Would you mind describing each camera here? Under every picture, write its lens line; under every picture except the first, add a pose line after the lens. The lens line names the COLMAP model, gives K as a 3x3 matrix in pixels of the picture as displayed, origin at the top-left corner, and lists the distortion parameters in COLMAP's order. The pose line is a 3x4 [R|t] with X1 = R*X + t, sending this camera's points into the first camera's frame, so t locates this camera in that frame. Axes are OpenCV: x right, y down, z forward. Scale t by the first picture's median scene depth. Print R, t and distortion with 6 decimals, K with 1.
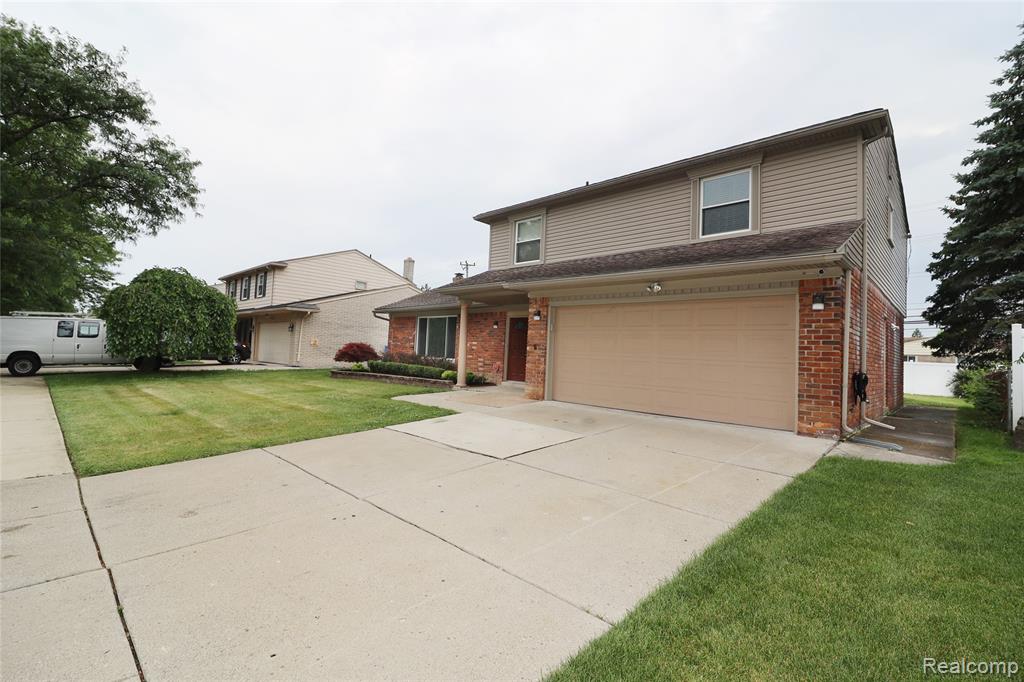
lens RADIAL K [[468.1, 0, 515.0], [0, 468.1, 333.4], [0, 0, 1]] dist [0.001559, -0.013001]
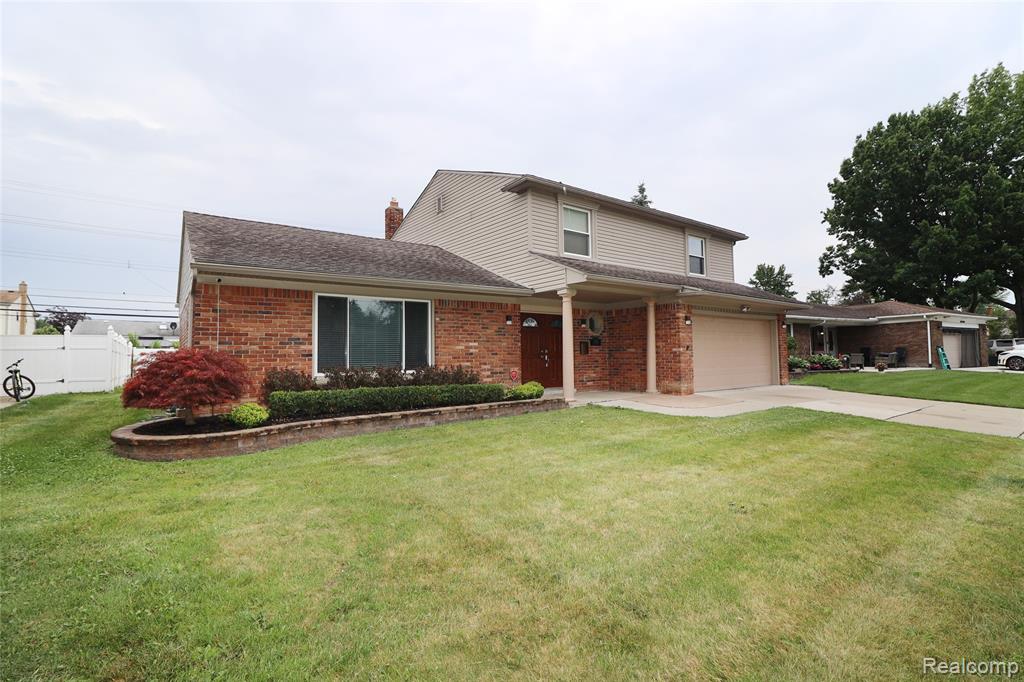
lens RADIAL K [[468.1, 0, 515.0], [0, 468.1, 333.4], [0, 0, 1]] dist [0.001559, -0.013001]
pose [[0.174999, -0.001300, 0.984568, -0.784889], [-0.027830, 0.999593, 0.006267, -0.001620], [-0.984175, -0.028497, 0.174892, 0.838857]]
